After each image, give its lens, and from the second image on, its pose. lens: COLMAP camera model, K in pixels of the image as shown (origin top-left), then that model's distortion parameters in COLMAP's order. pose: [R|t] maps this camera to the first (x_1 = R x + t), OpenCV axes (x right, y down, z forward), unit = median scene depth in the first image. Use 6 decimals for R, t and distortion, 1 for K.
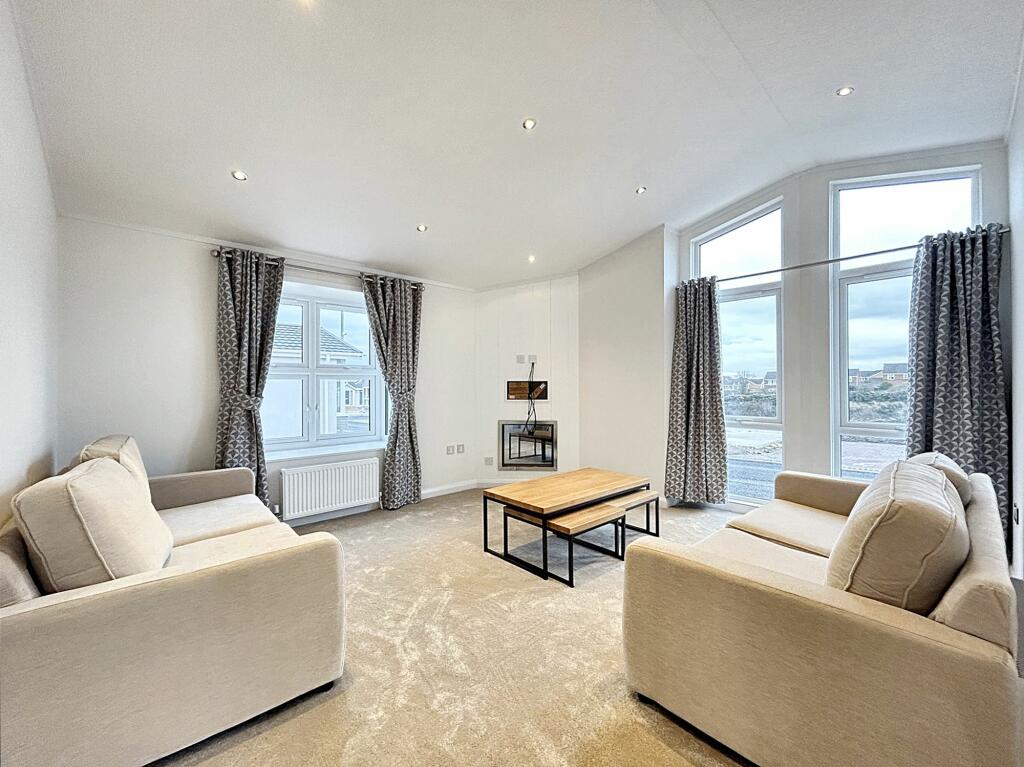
lens RADIAL K [[416.0, 0, 520.7], [0, 416.0, 385.9], [0, 0, 1]] dist [0.002642, 0.000216]
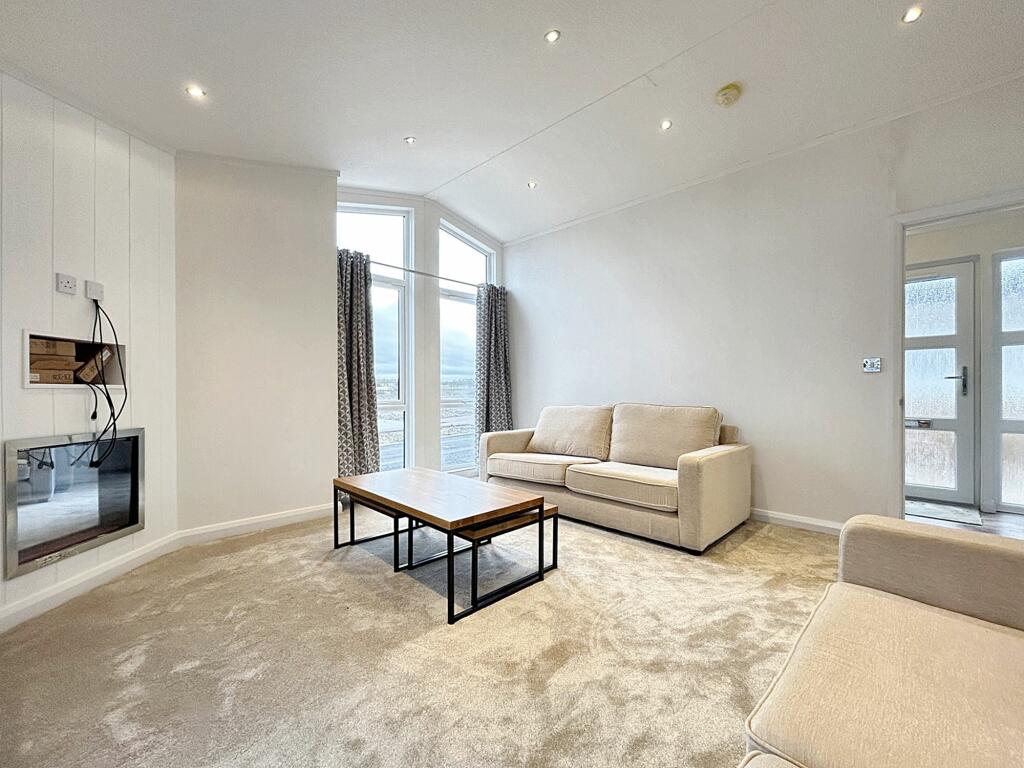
lens RADIAL K [[416.0, 0, 520.8], [0, 416.0, 386.7], [0, 0, 1]] dist [0.002642, 0.000216]
pose [[-0.026766, 0.004556, 0.999631, -0.495042], [0.001032, 0.999989, -0.004530, 0.044818], [-0.999641, 0.000910, -0.026771, 0.662977]]
